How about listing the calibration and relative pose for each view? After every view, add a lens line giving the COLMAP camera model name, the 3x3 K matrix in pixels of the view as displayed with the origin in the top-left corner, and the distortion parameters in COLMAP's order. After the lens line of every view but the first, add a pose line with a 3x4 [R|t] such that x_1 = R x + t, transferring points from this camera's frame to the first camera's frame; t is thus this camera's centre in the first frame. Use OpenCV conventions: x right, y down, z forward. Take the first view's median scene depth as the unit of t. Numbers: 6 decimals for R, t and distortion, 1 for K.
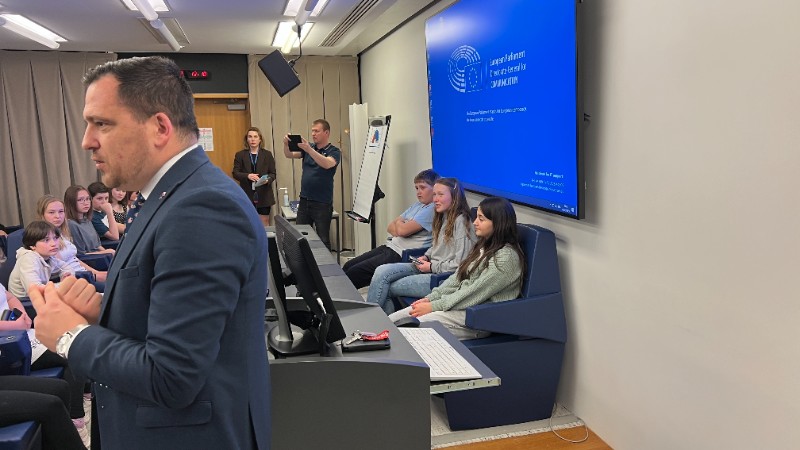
lens RADIAL K [[592.8, 0, 398.0], [0, 592.8, 225.6], [0, 0, 1]] dist [0.000194, -0.001732]
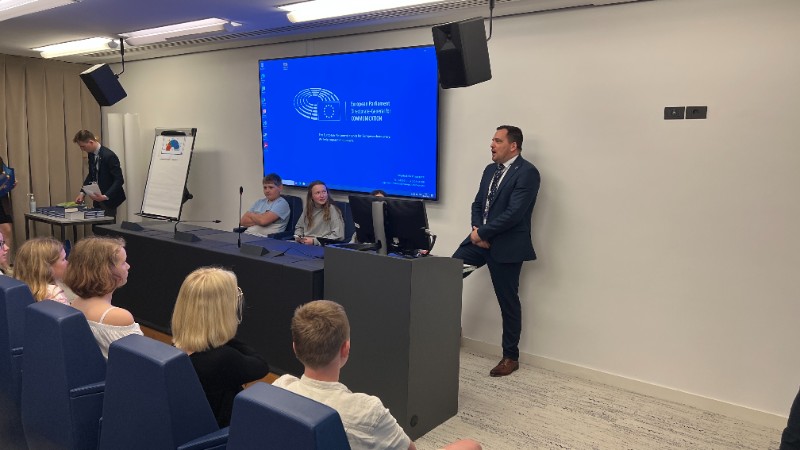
lens RADIAL K [[592.8, 0, 401.1], [0, 592.8, 224.2], [0, 0, 1]] dist [0.000194, -0.001732]
pose [[0.759902, -0.042210, 0.648666, -0.616931], [0.056421, 0.998406, -0.001127, 0.036622], [-0.647585, 0.037455, 0.761072, -0.196311]]
